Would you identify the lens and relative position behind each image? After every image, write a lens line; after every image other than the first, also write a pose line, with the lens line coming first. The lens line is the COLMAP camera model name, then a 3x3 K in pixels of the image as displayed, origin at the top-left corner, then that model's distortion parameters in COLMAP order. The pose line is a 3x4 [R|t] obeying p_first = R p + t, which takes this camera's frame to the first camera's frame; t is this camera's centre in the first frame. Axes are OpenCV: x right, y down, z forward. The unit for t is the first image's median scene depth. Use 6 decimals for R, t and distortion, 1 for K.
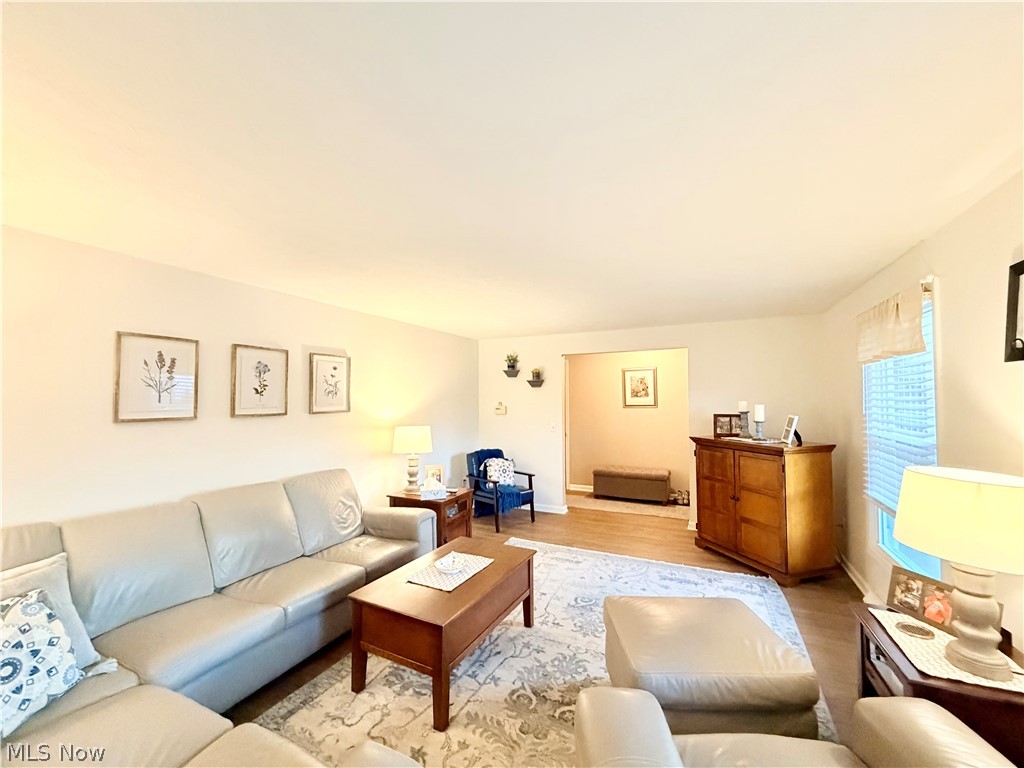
lens RADIAL K [[408.1, 0, 510.7], [0, 408.1, 385.1], [0, 0, 1]] dist [0.000817, -0.000334]
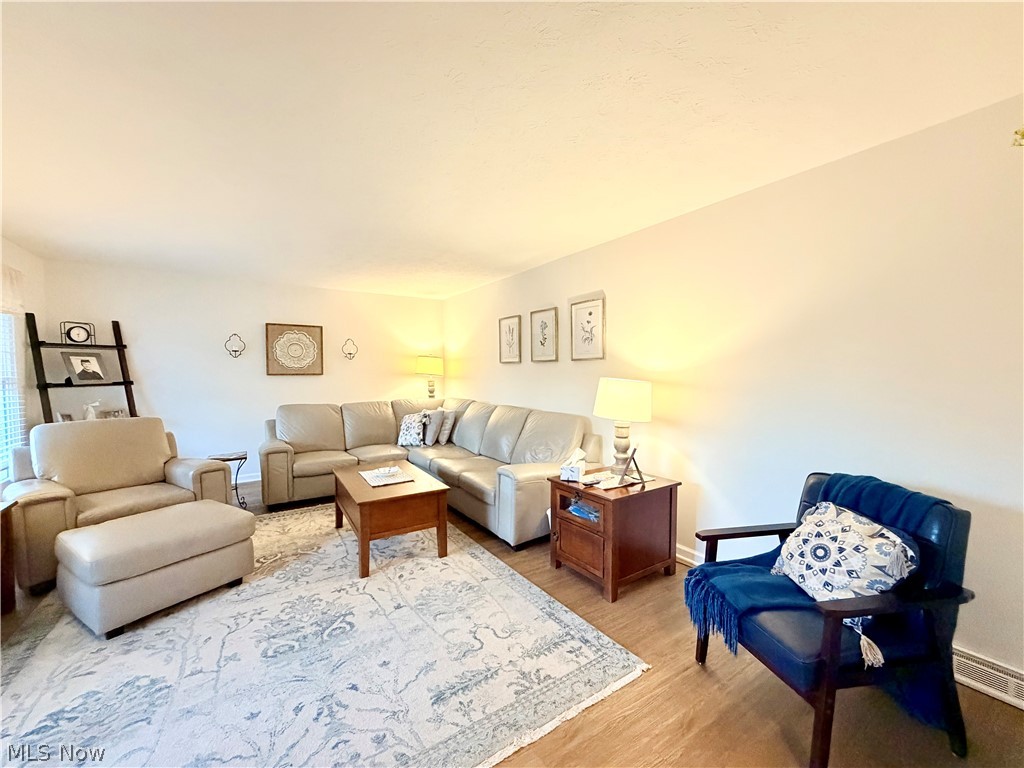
lens RADIAL K [[408.1, 0, 514.2], [0, 408.1, 390.9], [0, 0, 1]] dist [0.000817, -0.000334]
pose [[-0.505027, 0.053018, -0.861474, 0.565062], [0.035956, 0.998537, 0.040374, 0.108416], [0.862354, -0.010585, -0.506194, 1.515265]]
